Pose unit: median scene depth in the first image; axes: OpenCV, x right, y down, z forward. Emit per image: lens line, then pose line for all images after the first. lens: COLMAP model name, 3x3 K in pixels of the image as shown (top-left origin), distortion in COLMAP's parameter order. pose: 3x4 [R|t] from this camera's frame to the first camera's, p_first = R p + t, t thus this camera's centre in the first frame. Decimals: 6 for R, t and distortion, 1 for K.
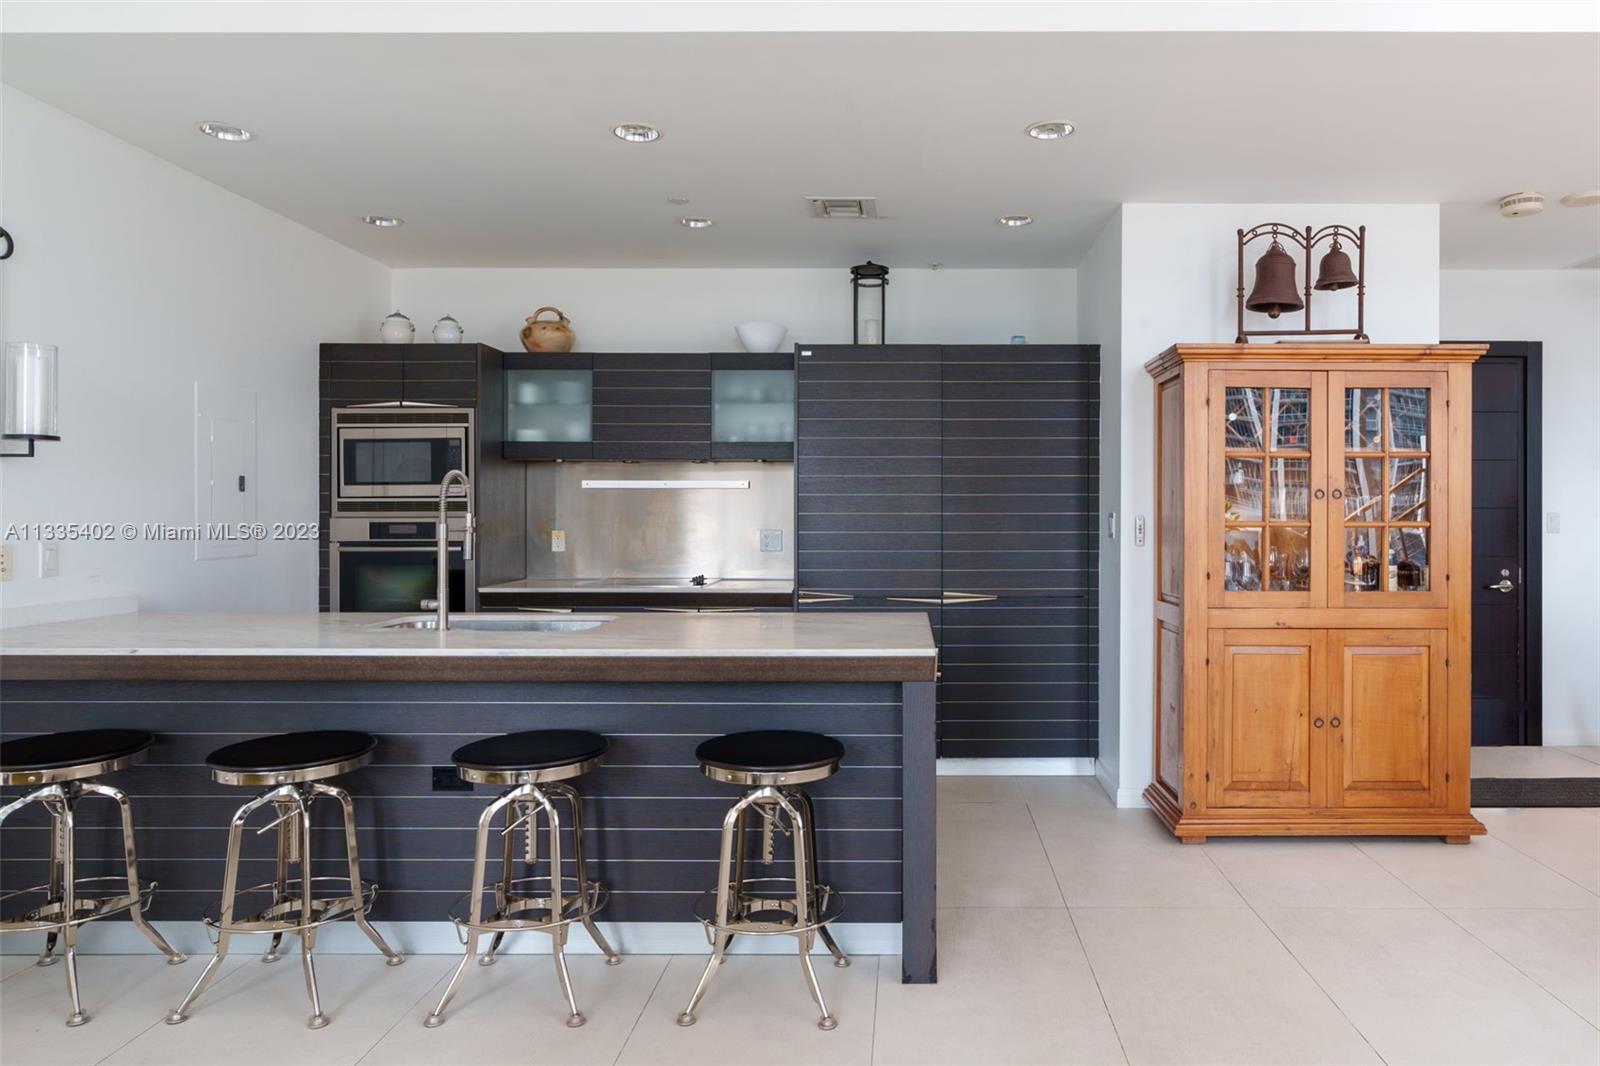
lens RADIAL K [[1096.1, 0, 817.0], [0, 1096.1, 516.8], [0, 0, 1]] dist [-0.008649, 0.016912]
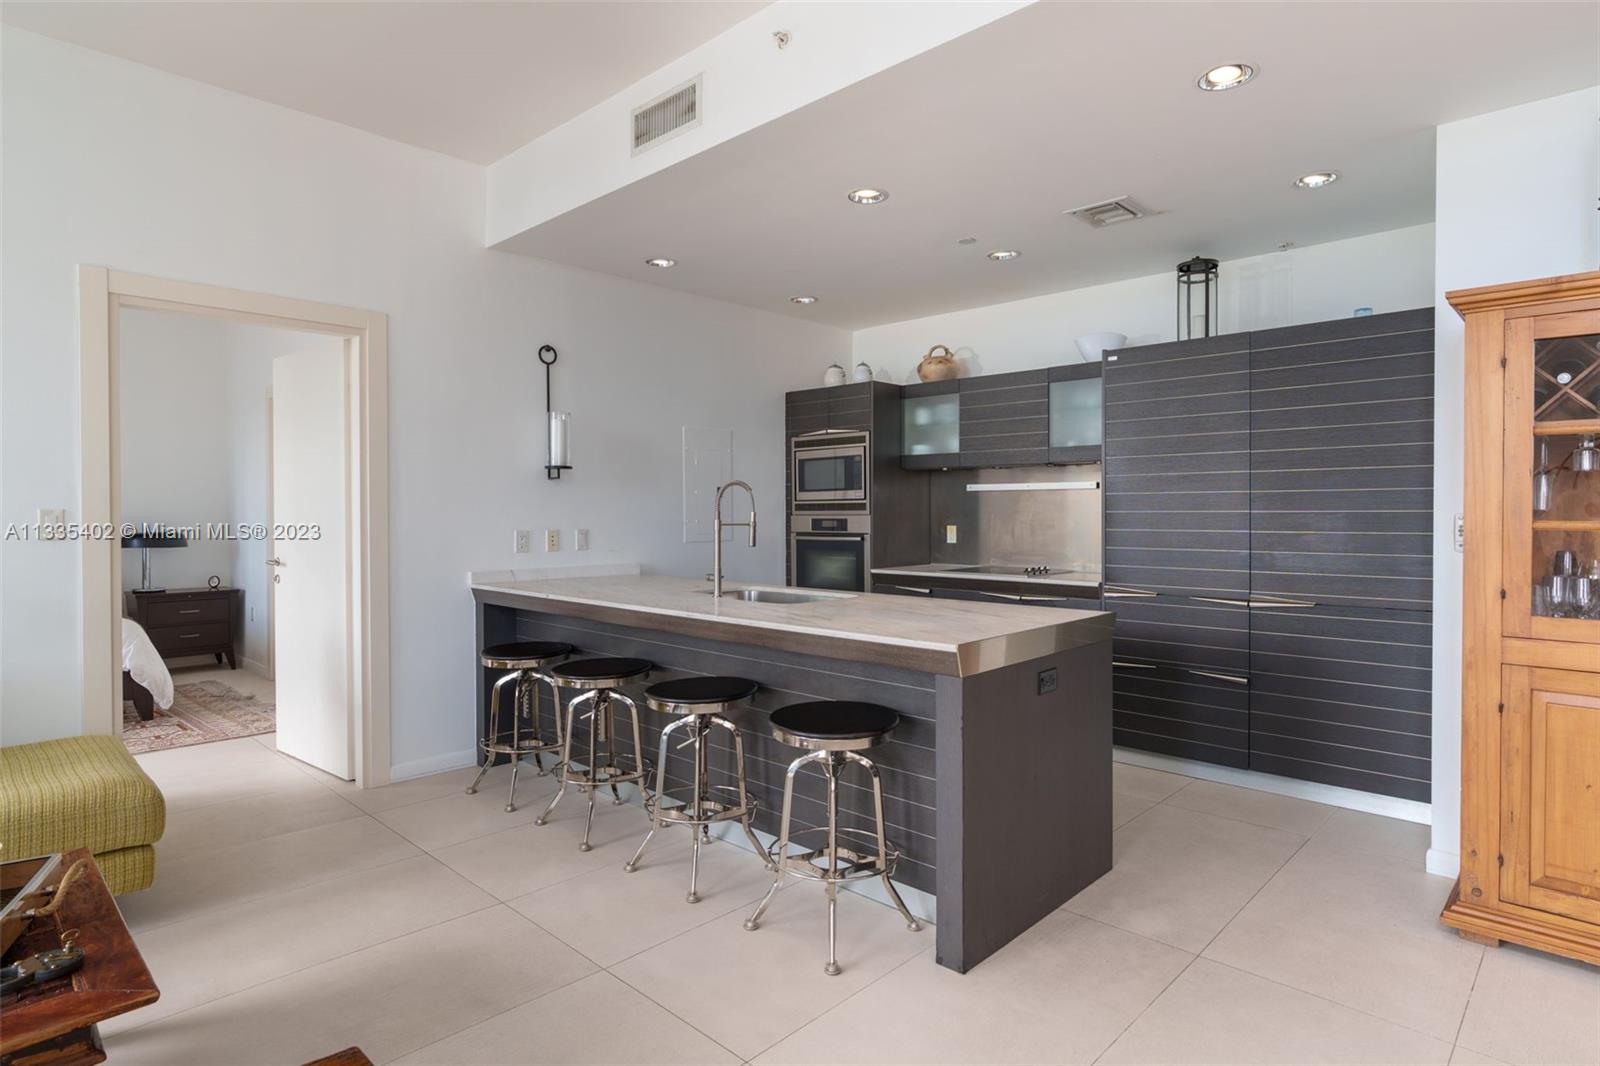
lens RADIAL K [[865.7, 0, 809.5], [0, 865.7, 522.0], [0, 0, 1]] dist [-0.002915, 0.005220]
pose [[0.732202, 0.006915, -0.681052, 0.337745], [-0.001317, 0.999961, 0.008737, -0.000048], [0.681086, -0.005500, 0.732183, 0.196129]]
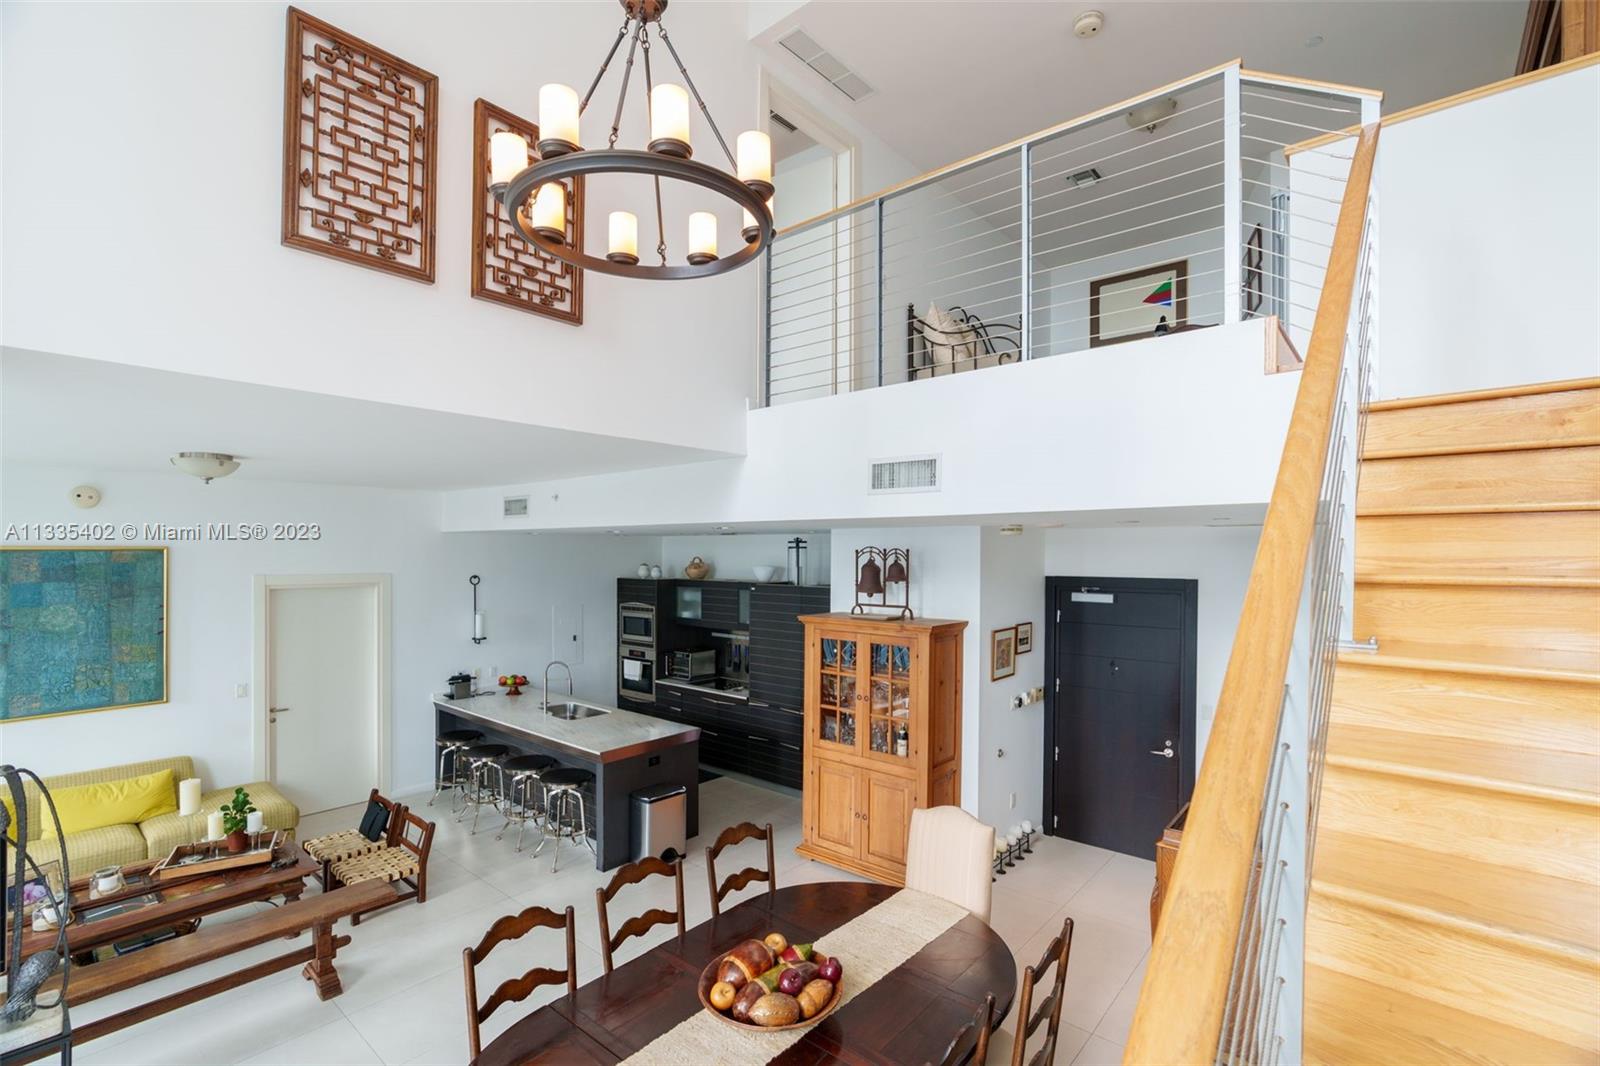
lens RADIAL K [[750.6, 0, 807.6], [0, 750.6, 540.1], [0, 0, 1]] dist [-0.013720, 0.001990]
pose [[0.762873, -0.003422, -0.646539, 1.027710], [-0.003073, 0.999956, -0.008918, -0.233623], [0.646541, 0.008790, 0.762829, -0.056377]]
